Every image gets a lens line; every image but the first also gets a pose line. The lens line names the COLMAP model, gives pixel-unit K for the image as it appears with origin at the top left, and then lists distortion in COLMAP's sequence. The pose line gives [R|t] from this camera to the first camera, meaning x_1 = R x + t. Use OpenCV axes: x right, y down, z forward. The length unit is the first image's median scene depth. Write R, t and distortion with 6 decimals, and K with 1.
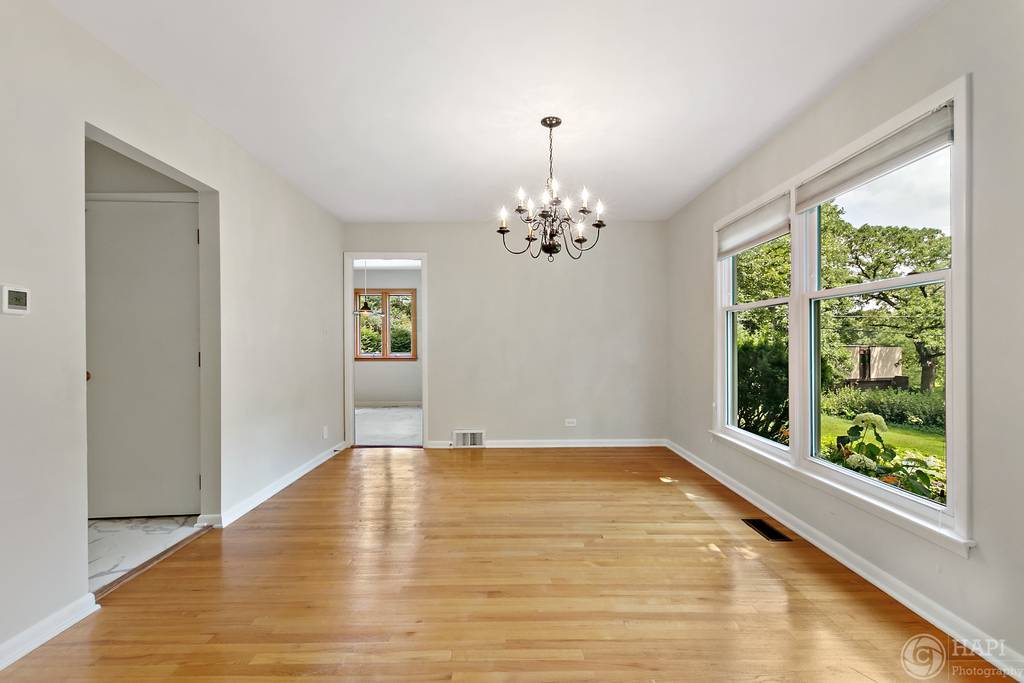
lens RADIAL K [[480.7, 0, 510.2], [0, 480.7, 344.0], [0, 0, 1]] dist [0.001694, -0.001566]
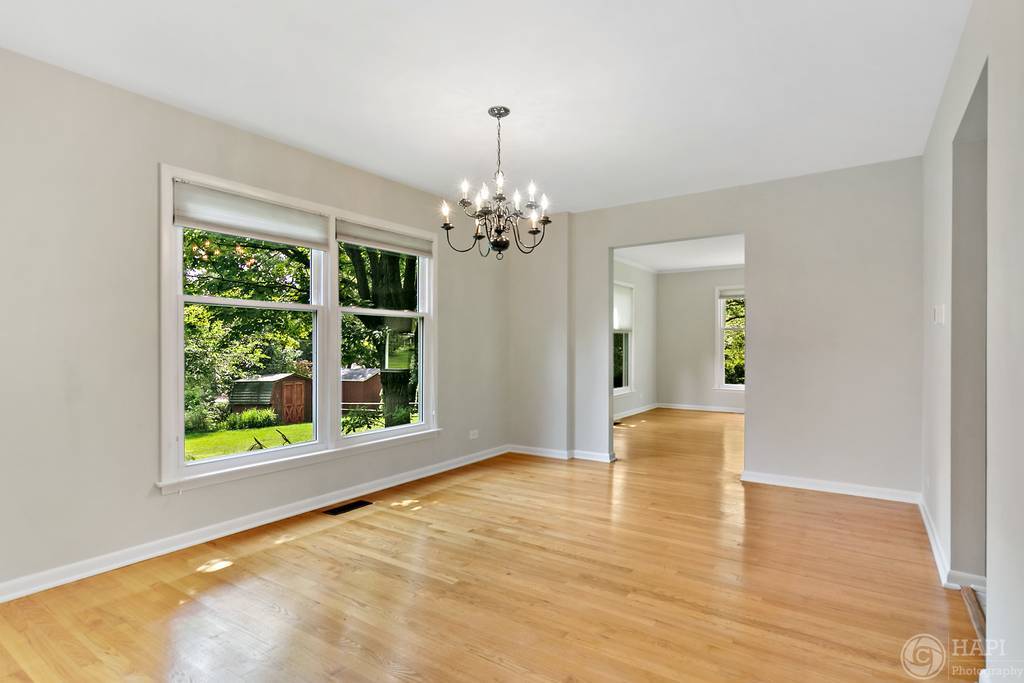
lens RADIAL K [[522.7, 0, 506.4], [0, 522.7, 343.3], [0, 0, 1]] dist [0.001482, 0.000094]
pose [[-0.814070, 0.004177, 0.580751, -0.525747], [0.002079, 0.999989, -0.004278, -0.004091], [-0.580763, -0.002276, -0.814070, 1.845488]]
